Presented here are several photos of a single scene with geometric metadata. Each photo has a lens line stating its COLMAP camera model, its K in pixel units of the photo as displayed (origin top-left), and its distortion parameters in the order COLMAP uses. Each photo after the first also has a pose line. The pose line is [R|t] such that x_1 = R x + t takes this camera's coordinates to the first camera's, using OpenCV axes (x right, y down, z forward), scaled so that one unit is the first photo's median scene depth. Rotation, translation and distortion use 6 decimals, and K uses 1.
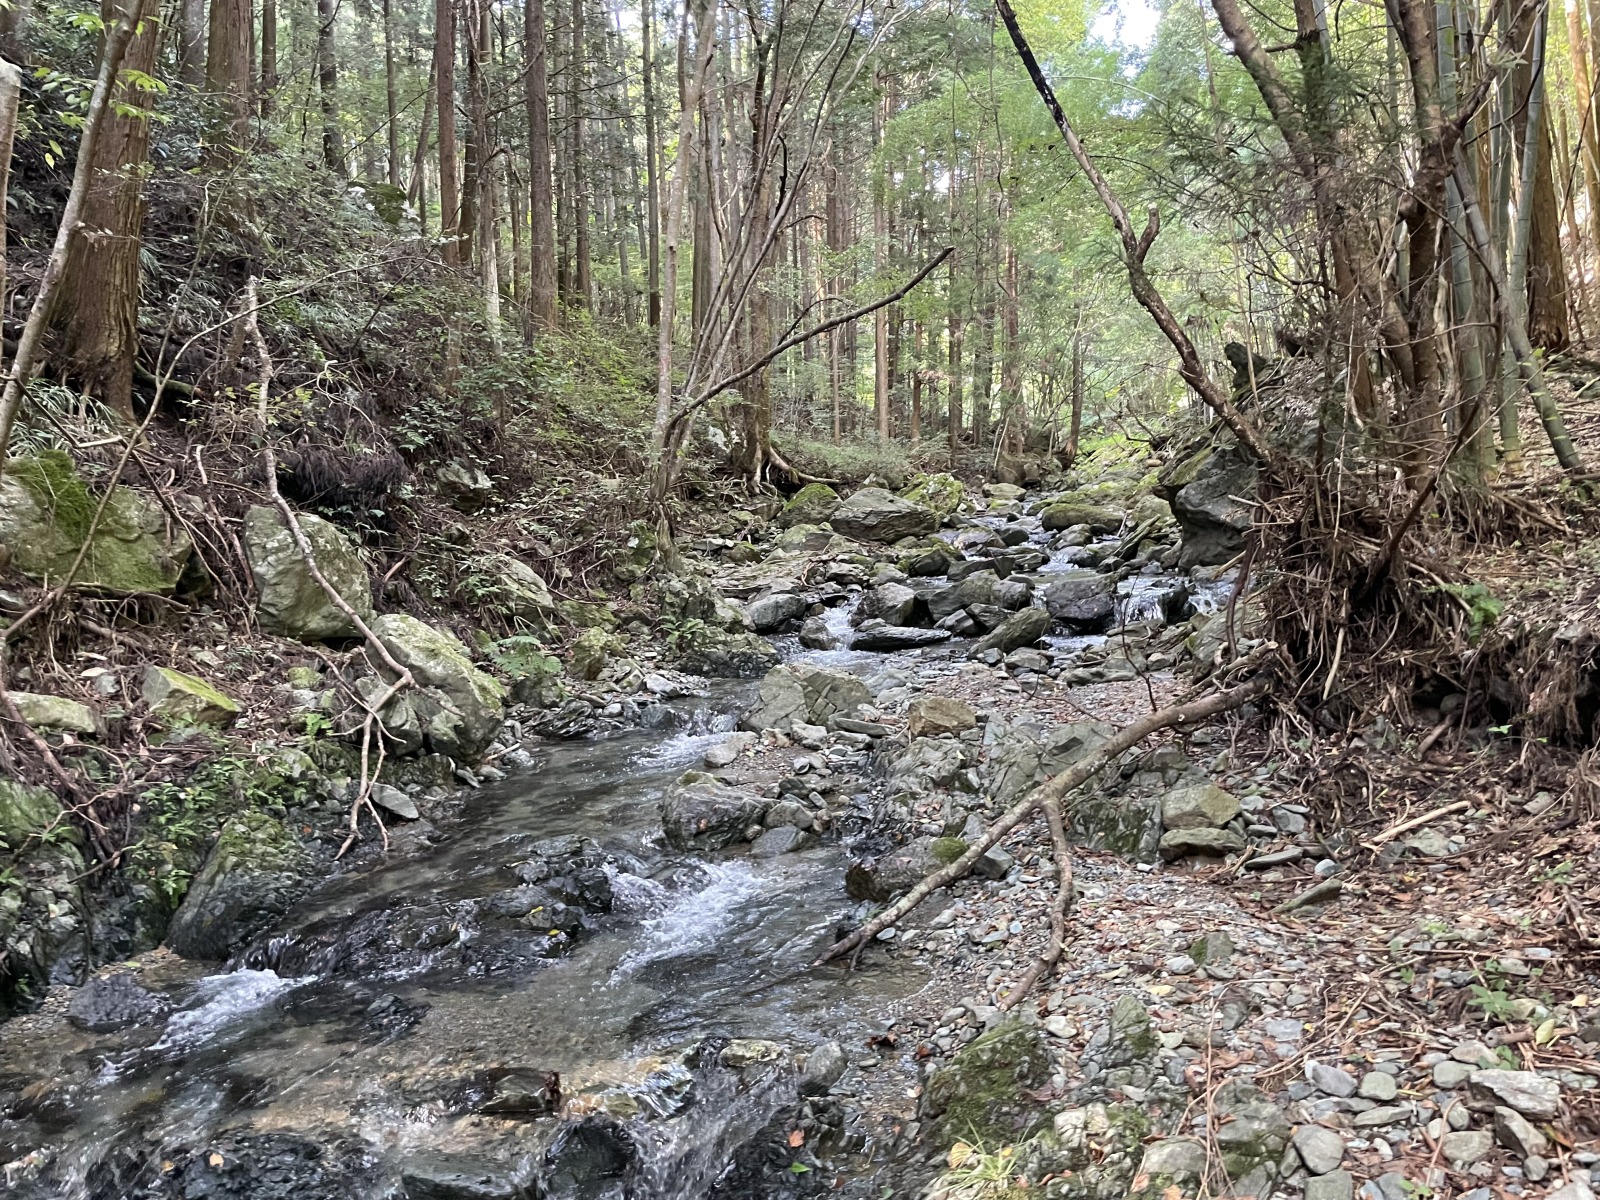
lens RADIAL K [[1219.8, 0, 800.0], [0, 1219.8, 600.0], [0, 0, 1]] dist [0.102044, -0.162592]
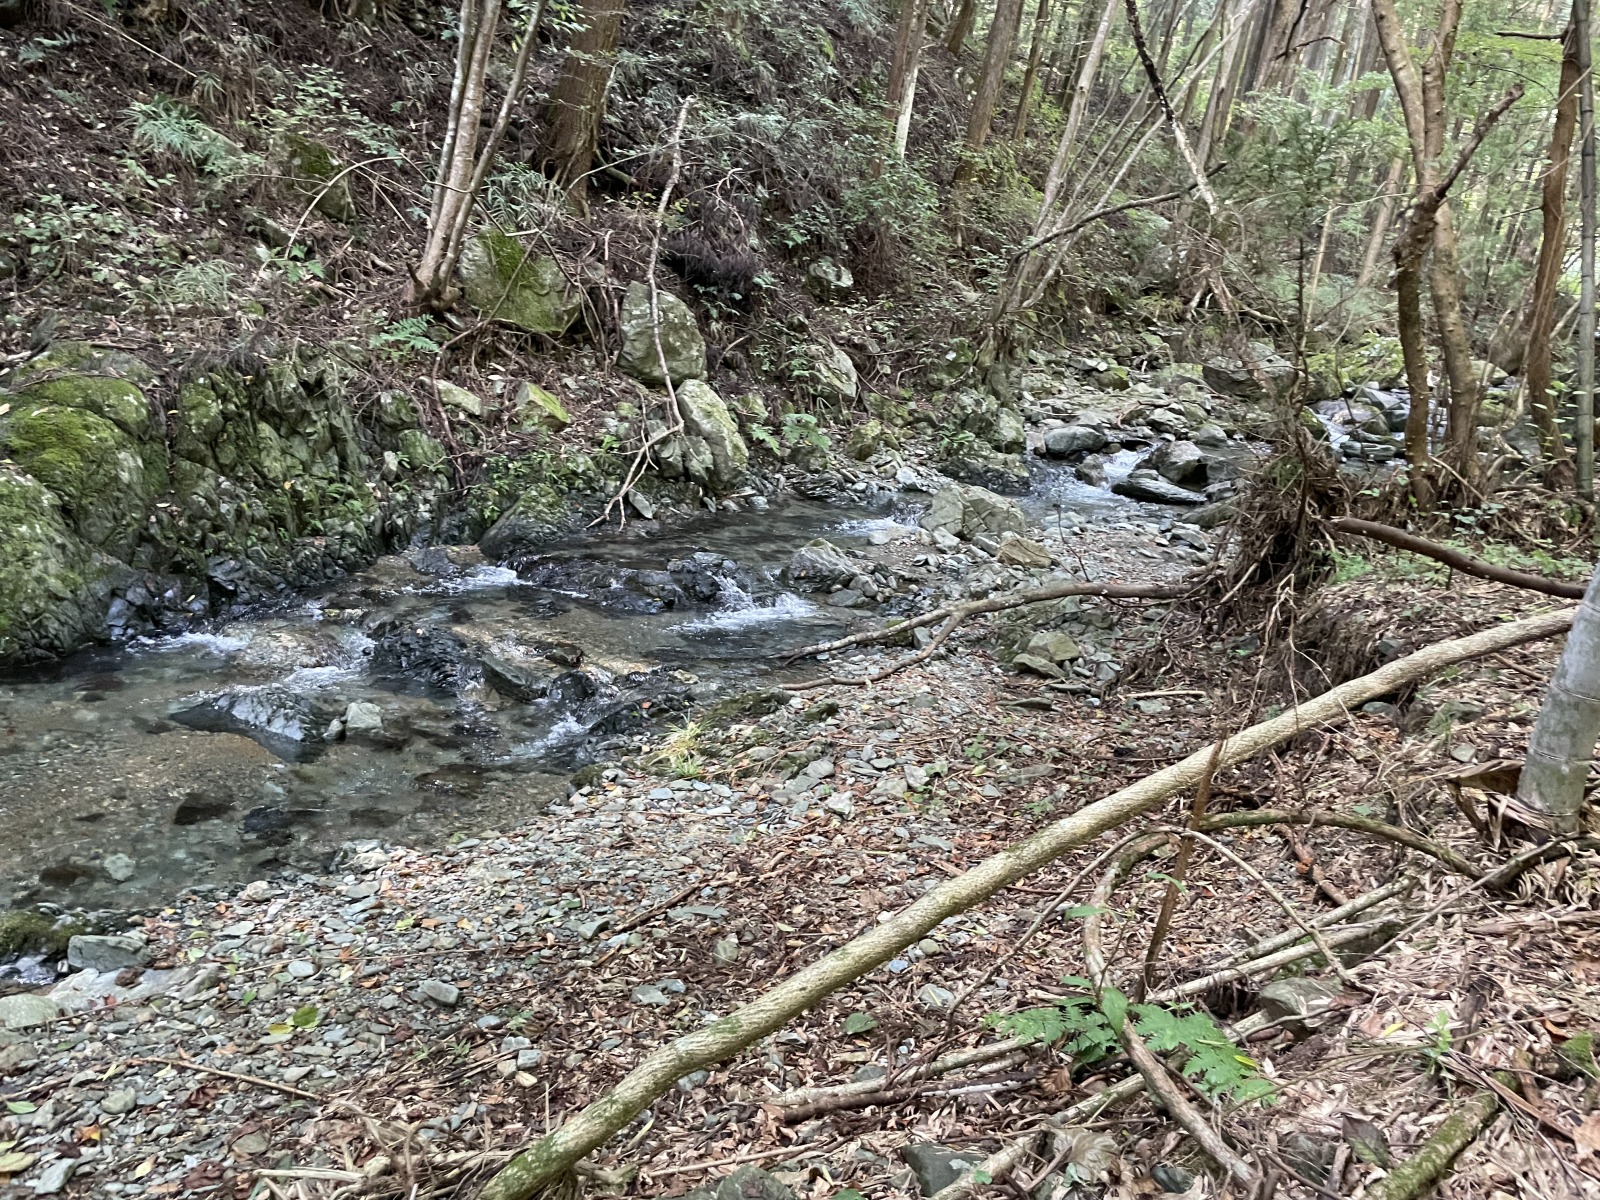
lens RADIAL K [[1219.8, 0, 800.0], [0, 1219.8, 600.0], [0, 0, 1]] dist [0.102044, -0.162592]
pose [[0.894415, 0.288335, -0.341885, 0.357018], [-0.220501, 0.949364, 0.223803, -0.096376], [0.389103, -0.124786, 0.912703, -0.296095]]
